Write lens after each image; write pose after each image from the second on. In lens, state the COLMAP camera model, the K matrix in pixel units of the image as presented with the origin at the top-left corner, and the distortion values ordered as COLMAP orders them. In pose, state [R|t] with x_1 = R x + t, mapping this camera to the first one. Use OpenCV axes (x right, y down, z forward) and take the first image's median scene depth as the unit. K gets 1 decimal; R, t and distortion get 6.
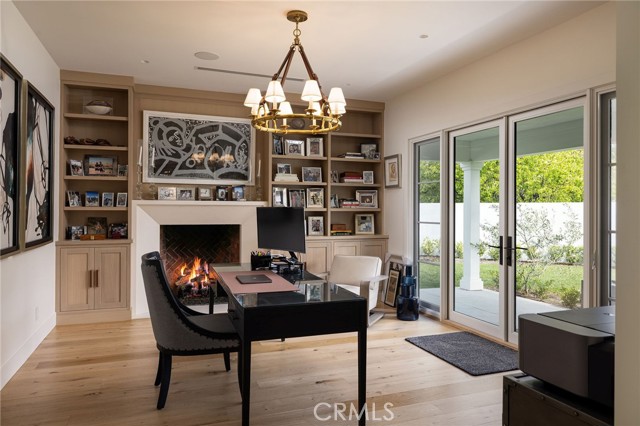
lens RADIAL K [[430.3, 0, 320.0], [0, 430.3, 213.0], [0, 0, 1]] dist [-0.004171, -0.001642]
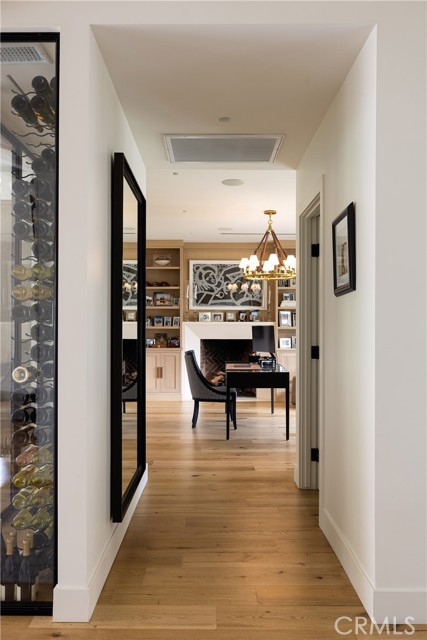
lens RADIAL K [[546.2, 0, 213.5], [0, 546.2, 320.0], [0, 0, 1]] dist [0.001094, 0.000029]
pose [[0.933639, -0.010747, -0.358055, 0.322646], [0.001077, 0.999629, -0.027198, 0.014228], [0.358215, 0.025007, 0.933304, -0.688438]]
